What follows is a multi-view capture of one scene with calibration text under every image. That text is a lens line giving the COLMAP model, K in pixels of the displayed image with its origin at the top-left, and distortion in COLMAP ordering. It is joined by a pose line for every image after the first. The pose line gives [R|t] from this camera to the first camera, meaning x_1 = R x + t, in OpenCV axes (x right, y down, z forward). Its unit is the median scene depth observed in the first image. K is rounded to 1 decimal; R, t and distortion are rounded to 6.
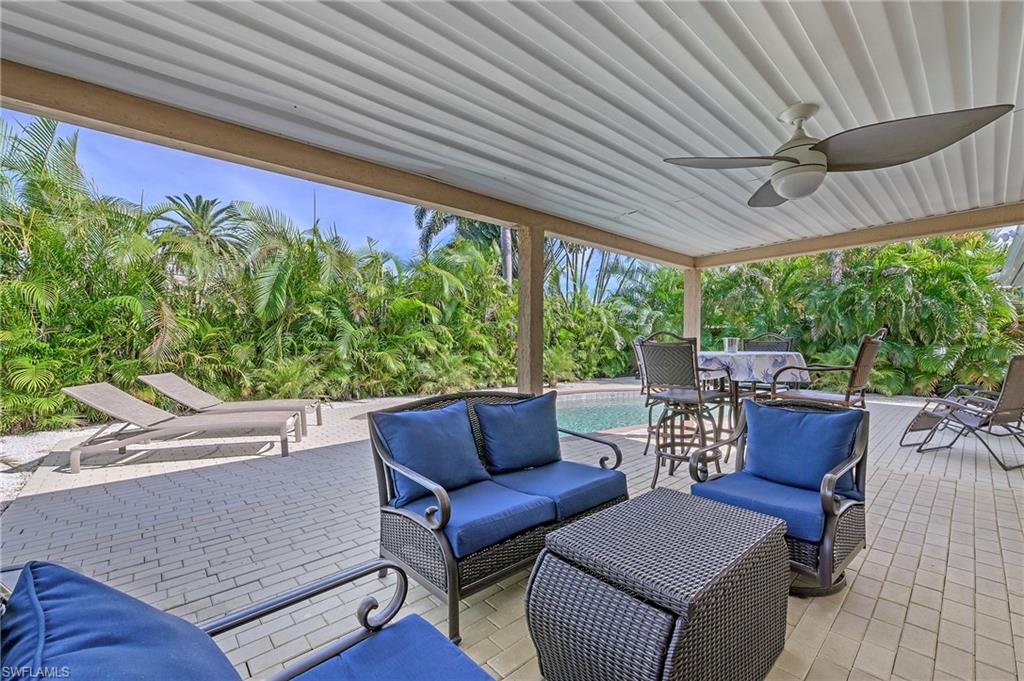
lens RADIAL K [[413.5, 0, 507.4], [0, 413.5, 341.1], [0, 0, 1]] dist [-0.003520, 0.000331]
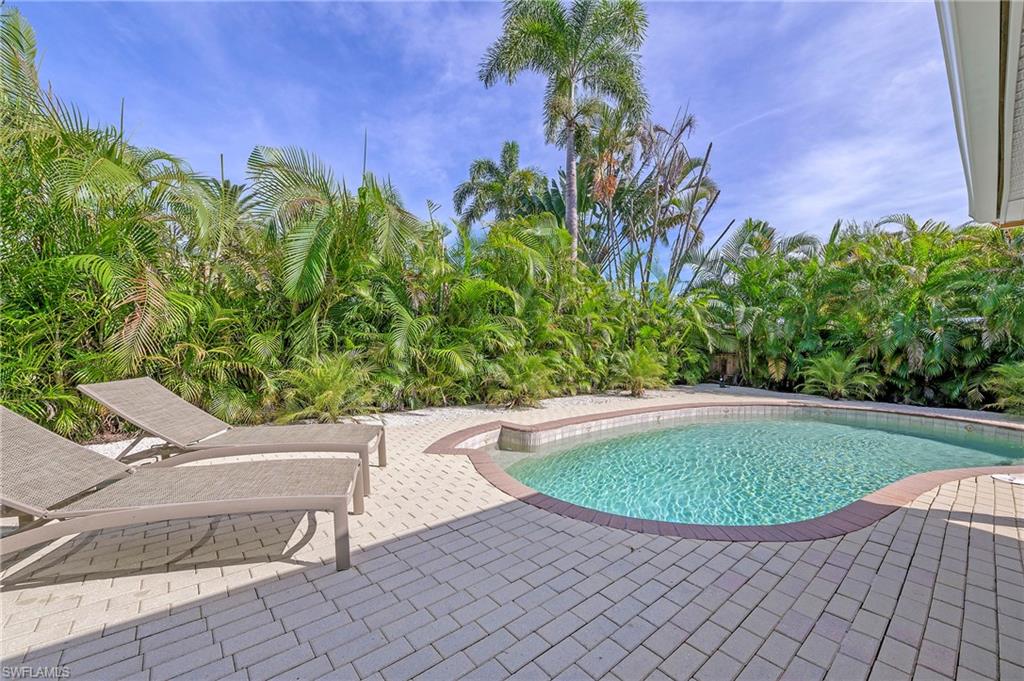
lens RADIAL K [[413.5, 0, 516.4], [0, 413.5, 342.1], [0, 0, 1]] dist [-0.003520, 0.000331]
pose [[0.999242, 0.025272, -0.029600, -0.160524], [-0.025023, 0.999649, 0.008758, 0.003876], [0.029811, -0.008011, 0.999523, 0.258014]]
